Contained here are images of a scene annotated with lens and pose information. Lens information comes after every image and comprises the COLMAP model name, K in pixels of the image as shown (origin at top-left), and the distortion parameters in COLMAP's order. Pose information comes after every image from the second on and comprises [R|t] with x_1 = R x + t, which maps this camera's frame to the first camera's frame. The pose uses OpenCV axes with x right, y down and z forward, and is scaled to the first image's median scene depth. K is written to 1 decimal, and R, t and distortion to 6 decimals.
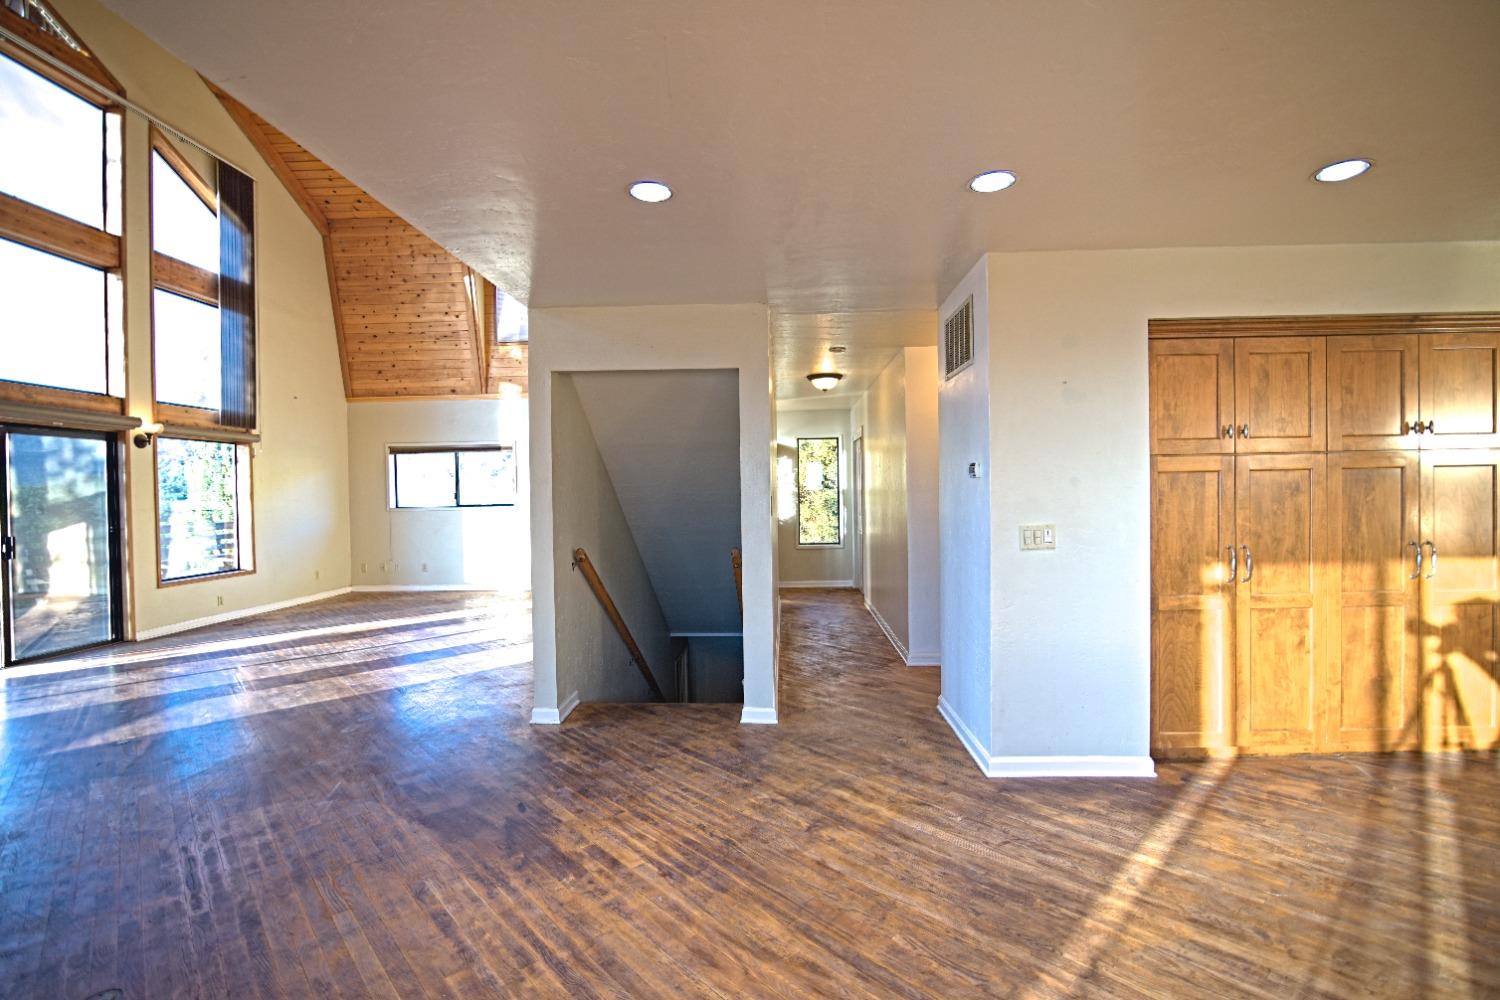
lens RADIAL K [[696.6, 0, 752.0], [0, 696.6, 498.6], [0, 0, 1]] dist [-0.010951, 0.000224]
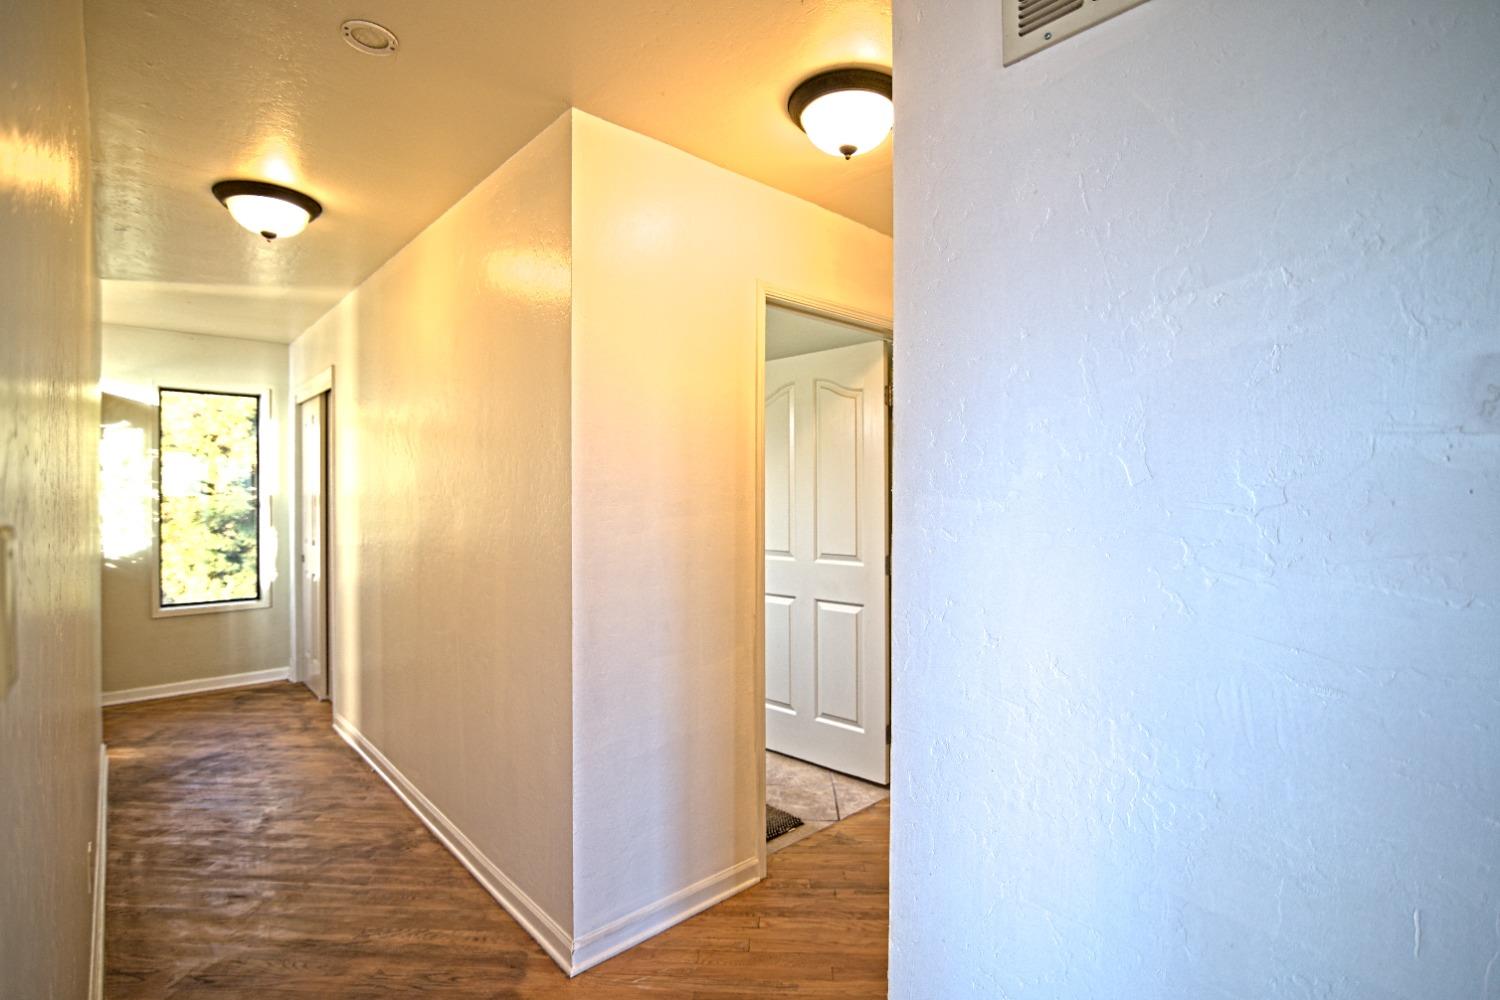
lens RADIAL K [[696.6, 0, 753.9], [0, 696.6, 493.7], [0, 0, 1]] dist [-0.010951, 0.000224]
pose [[0.703305, 0.010119, 0.710816, 0.016438], [0.002658, 0.999854, -0.016863, -0.004879], [-0.710883, 0.013749, 0.703176, 0.384345]]
